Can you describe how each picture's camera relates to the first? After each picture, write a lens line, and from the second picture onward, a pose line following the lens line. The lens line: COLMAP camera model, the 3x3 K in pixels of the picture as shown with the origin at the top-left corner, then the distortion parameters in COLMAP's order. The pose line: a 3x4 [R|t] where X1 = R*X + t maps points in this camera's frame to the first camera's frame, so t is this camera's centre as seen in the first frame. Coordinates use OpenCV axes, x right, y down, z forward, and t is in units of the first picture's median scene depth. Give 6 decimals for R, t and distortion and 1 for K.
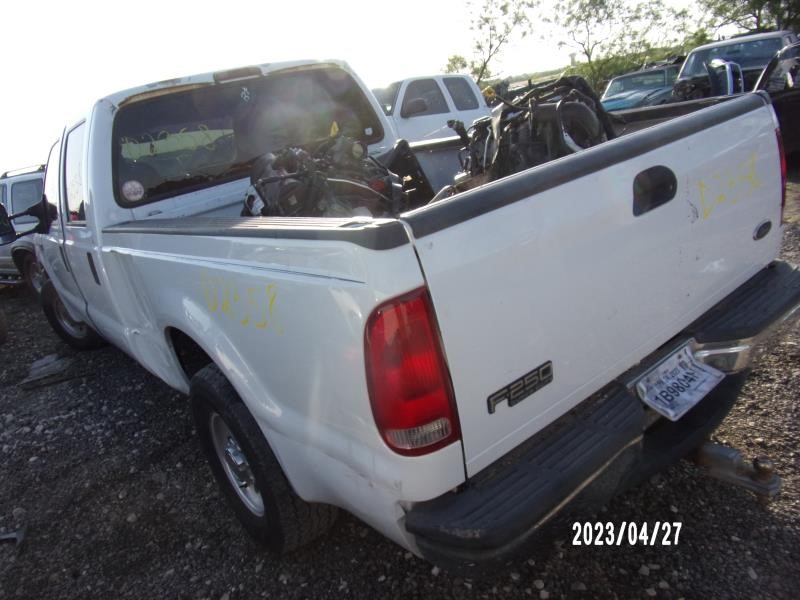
lens RADIAL K [[580.0, 0, 400.0], [0, 580.0, 300.0], [0, 0, 1]] dist [-0.049398, -0.000209]
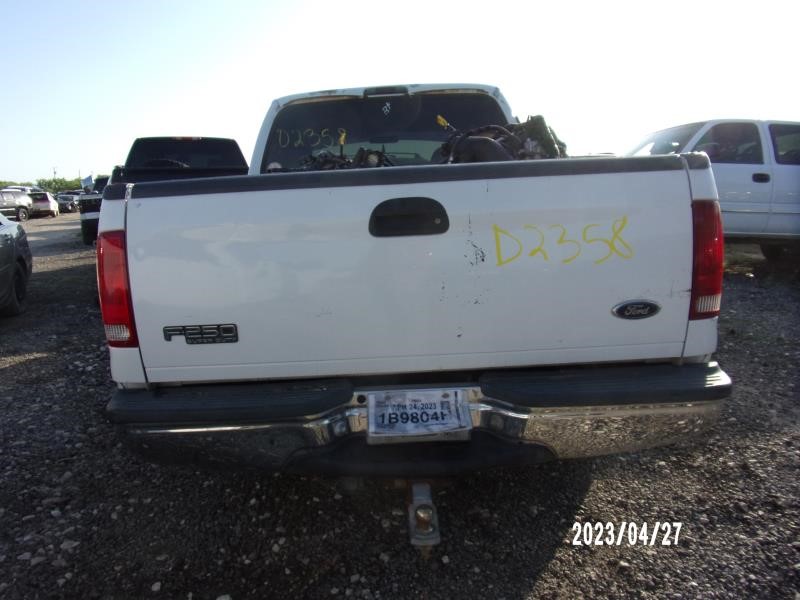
lens RADIAL K [[593.0, 0, 400.0], [0, 593.0, 300.0], [0, 0, 1]] dist [-0.044669, 0.047499]
pose [[0.799265, 0.264494, -0.539646, 0.671249], [-0.289539, 0.956335, 0.039889, -0.053583], [0.526633, 0.124367, 0.840946, 0.065453]]
